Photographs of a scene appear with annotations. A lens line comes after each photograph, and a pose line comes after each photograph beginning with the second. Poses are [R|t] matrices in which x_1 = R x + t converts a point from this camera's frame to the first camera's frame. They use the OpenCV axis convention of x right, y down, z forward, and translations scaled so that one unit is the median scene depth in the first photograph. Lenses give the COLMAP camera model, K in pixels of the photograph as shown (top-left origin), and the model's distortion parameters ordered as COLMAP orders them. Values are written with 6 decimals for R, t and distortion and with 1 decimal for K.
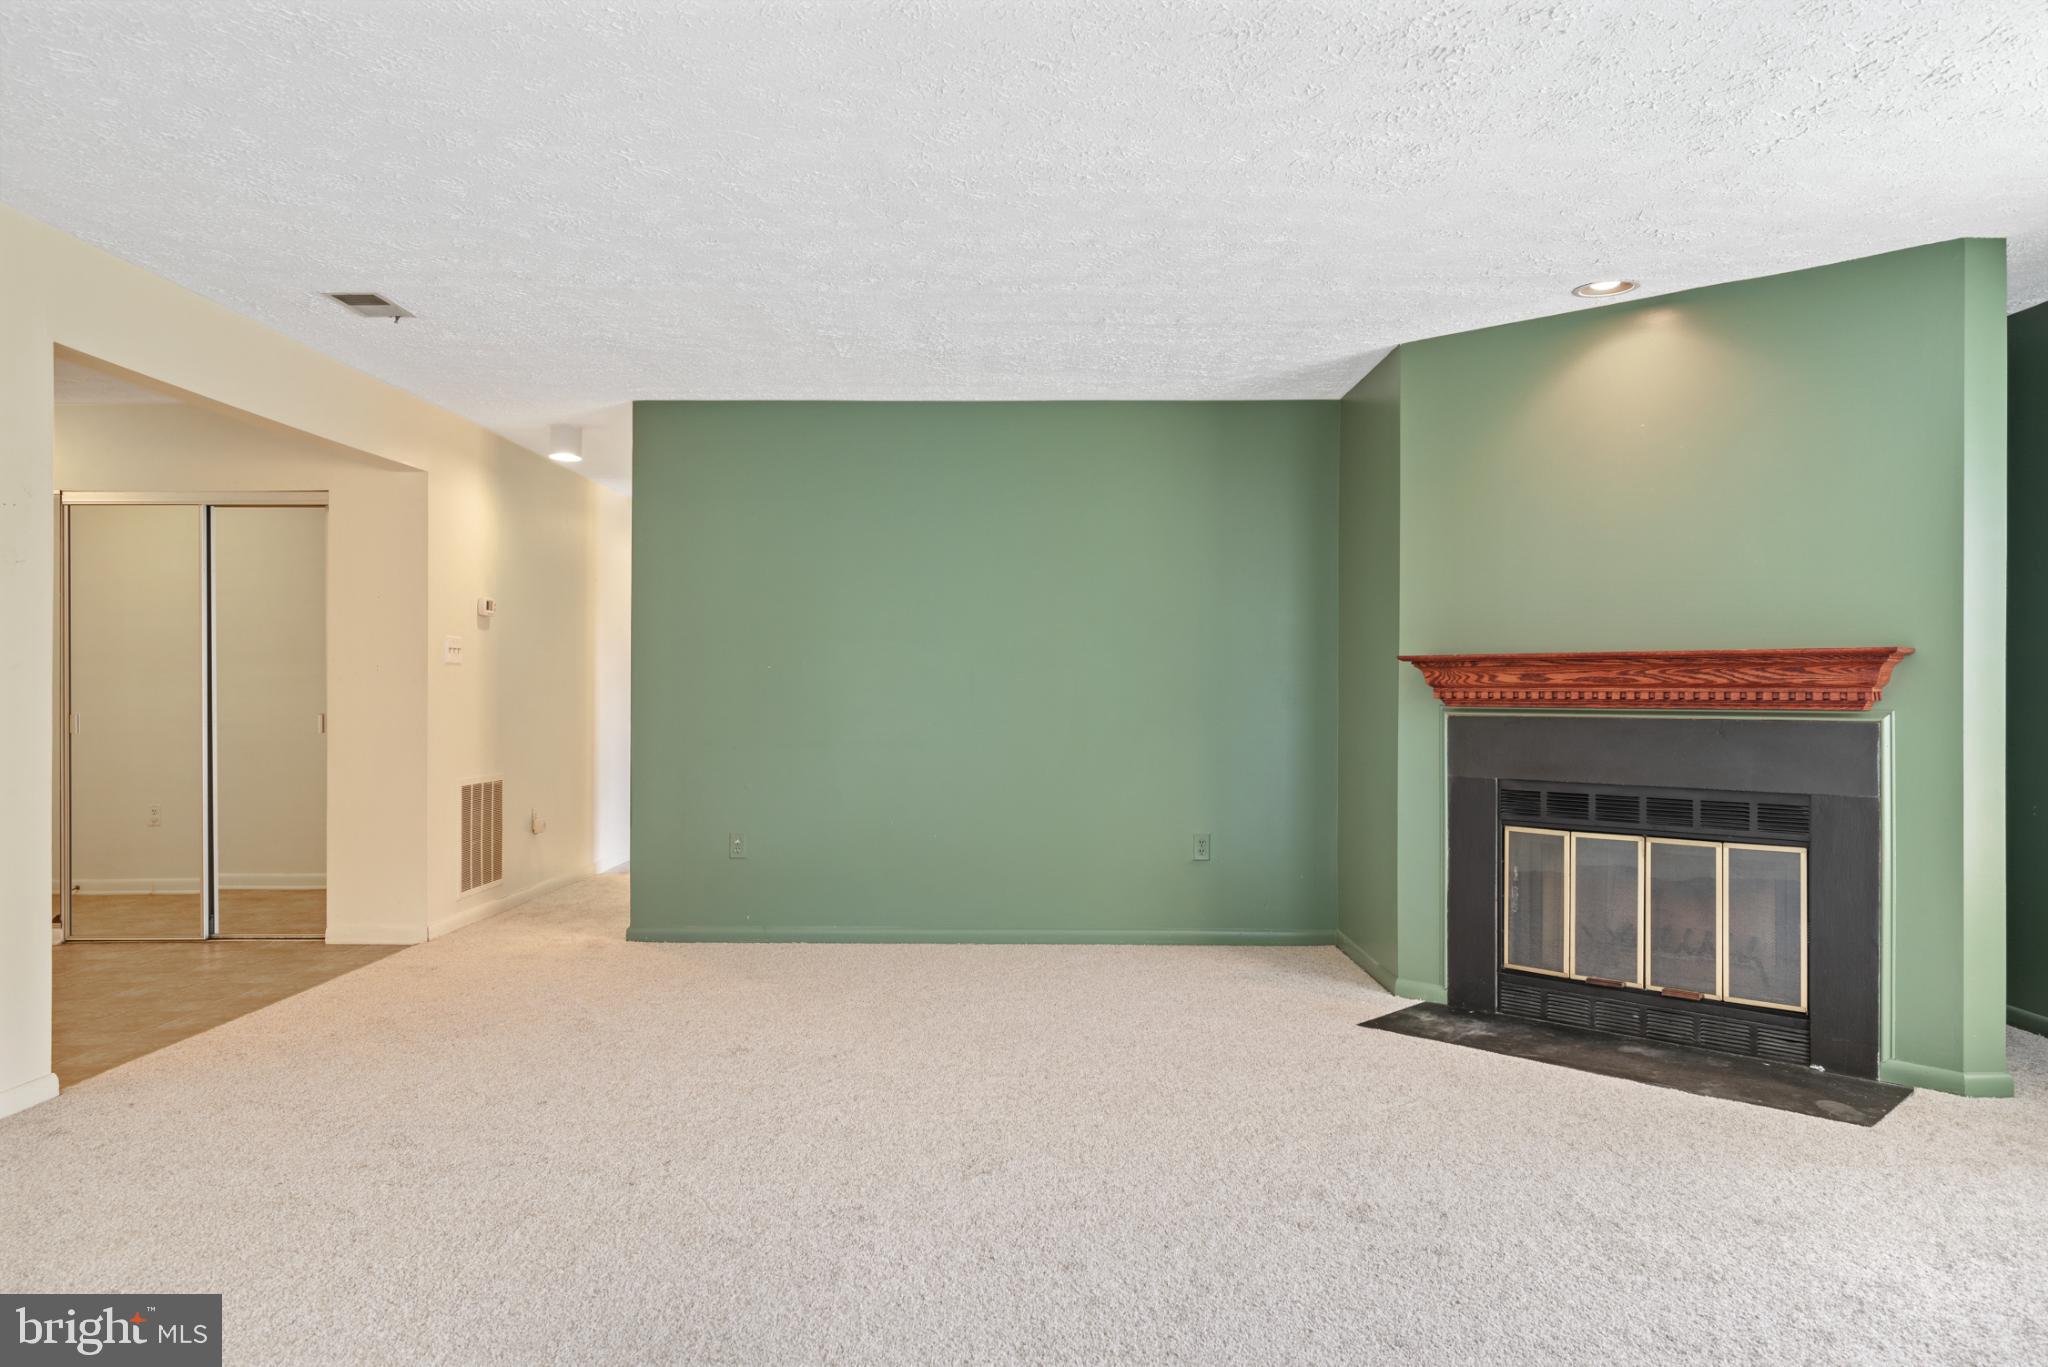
lens RADIAL K [[1396.0, 0, 1031.8], [0, 1396.0, 675.5], [0, 0, 1]] dist [-0.003973, -0.001351]
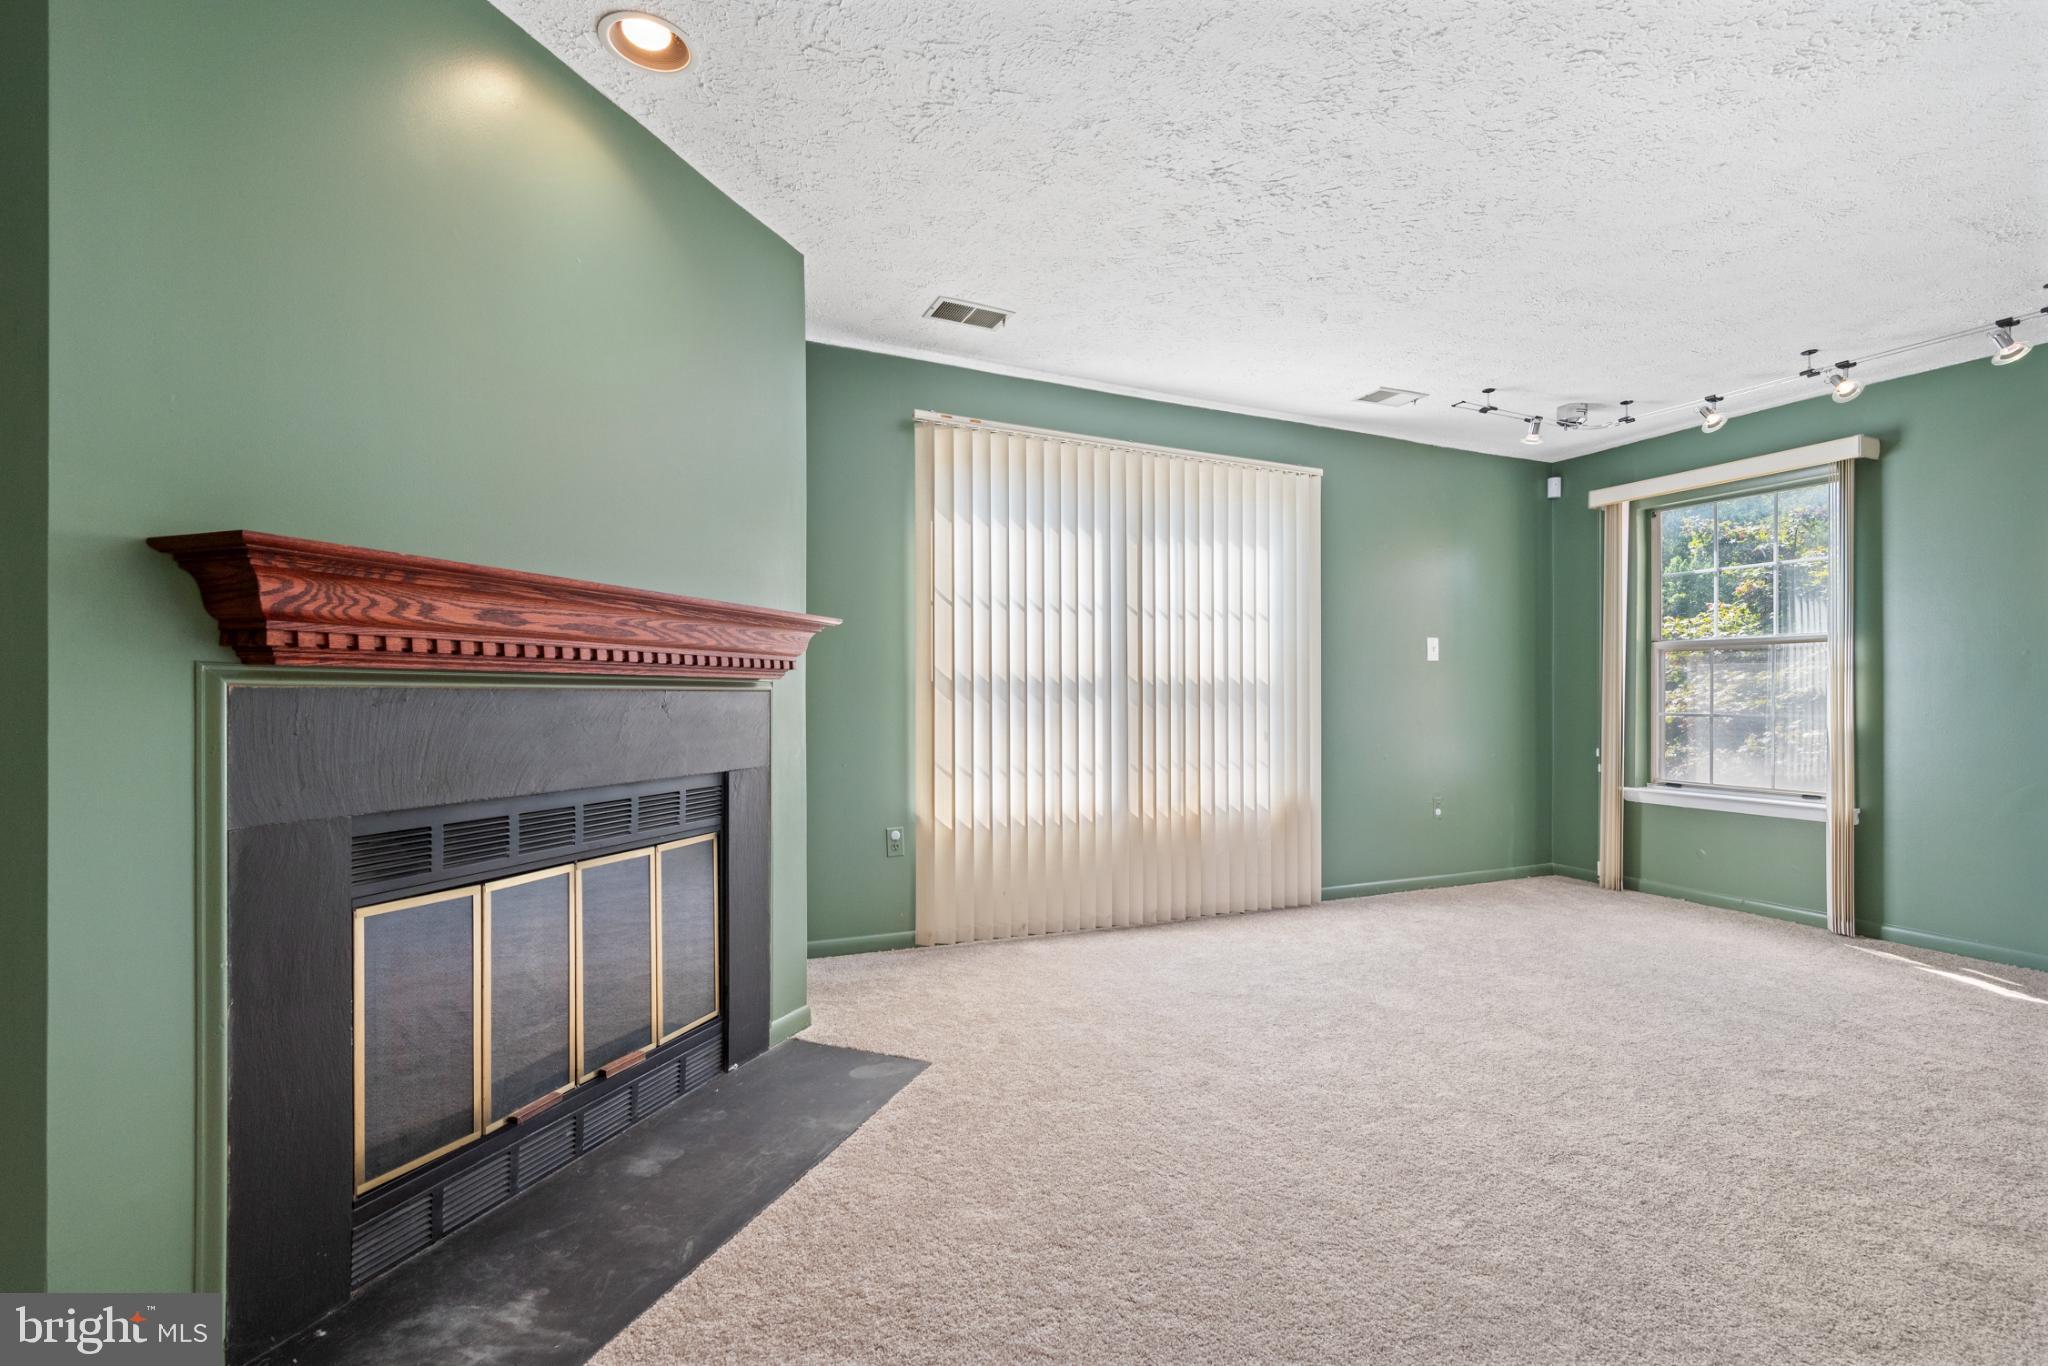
lens RADIAL K [[914.0, 0, 1017.8], [0, 914.0, 693.6], [0, 0, 1]] dist [0.000737, 0.000193]
pose [[-0.415453, 0.001350, 0.909614, -0.057175], [-0.010405, 0.999926, -0.006237, 0.032571], [-0.909555, -0.012056, -0.415408, 0.977041]]
